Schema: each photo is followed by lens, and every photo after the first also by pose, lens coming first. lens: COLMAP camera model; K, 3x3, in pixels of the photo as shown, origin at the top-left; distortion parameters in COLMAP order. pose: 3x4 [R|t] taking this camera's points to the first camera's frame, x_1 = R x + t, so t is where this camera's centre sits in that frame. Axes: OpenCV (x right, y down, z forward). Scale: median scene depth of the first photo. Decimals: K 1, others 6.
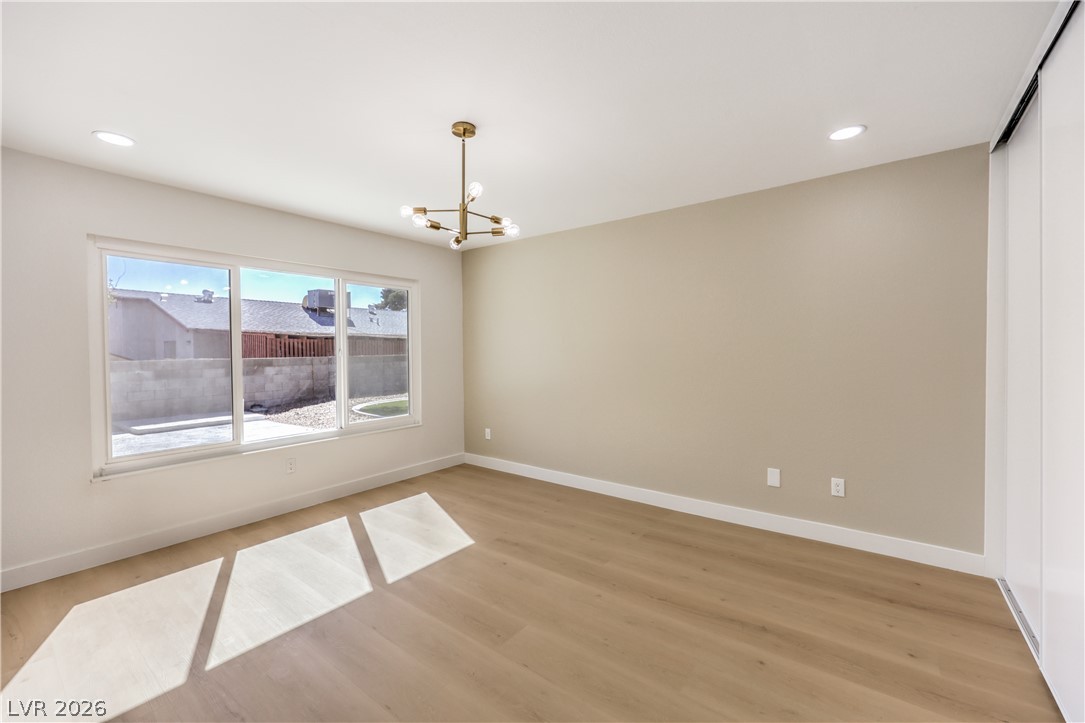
lens RADIAL K [[445.7, 0, 549.2], [0, 445.7, 352.0], [0, 0, 1]] dist [0.000931, 0.000190]
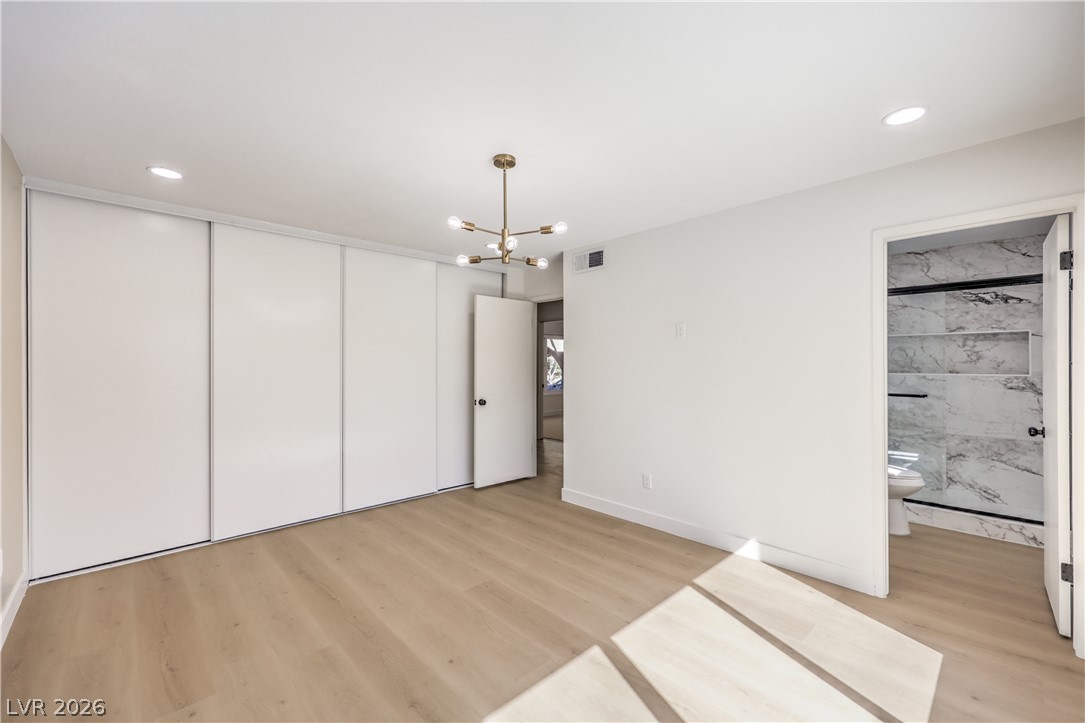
lens RADIAL K [[439.3, 0, 552.0], [0, 439.3, 360.7], [0, 0, 1]] dist [-0.003320, -0.000025]
pose [[-0.989751, 0.010794, 0.142398, -0.385703], [0.010168, 0.999935, -0.005120, -0.015367], [-0.142444, -0.003619, -0.989796, 1.756786]]
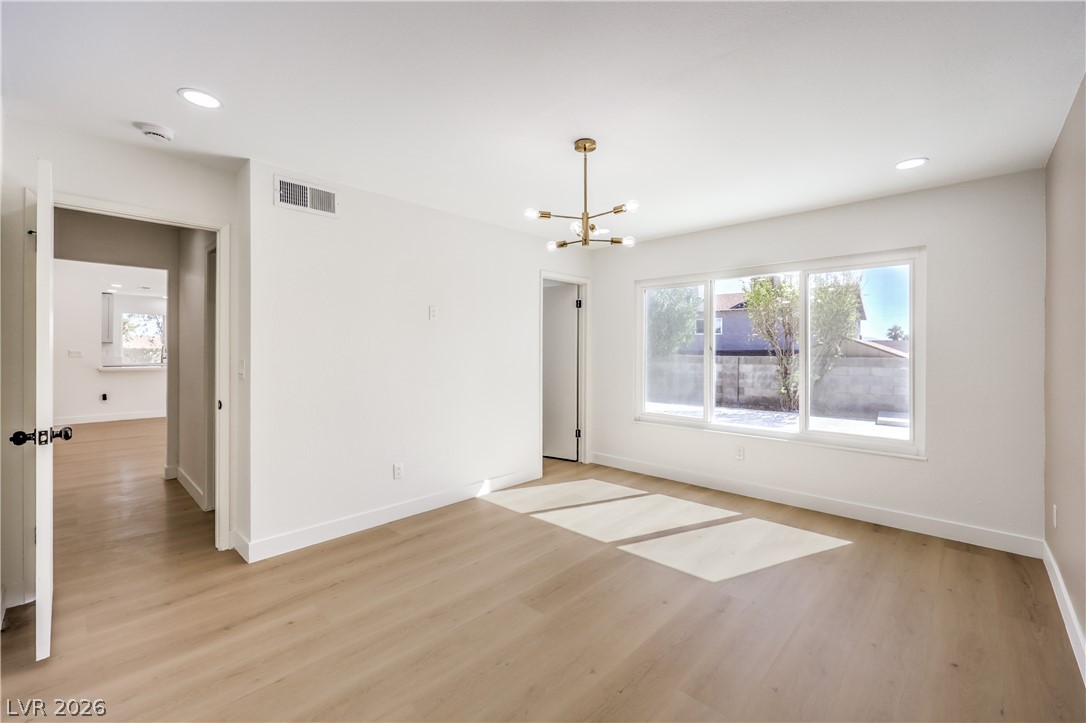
lens RADIAL K [[446.1, 0, 549.7], [0, 446.1, 352.0], [0, 0, 1]] dist [0.000931, 0.000190]
pose [[-0.104539, 0.012879, -0.994437, 0.783549], [-0.007193, 0.999880, 0.013706, -0.008633], [0.994495, 0.008586, -0.104434, 0.901306]]
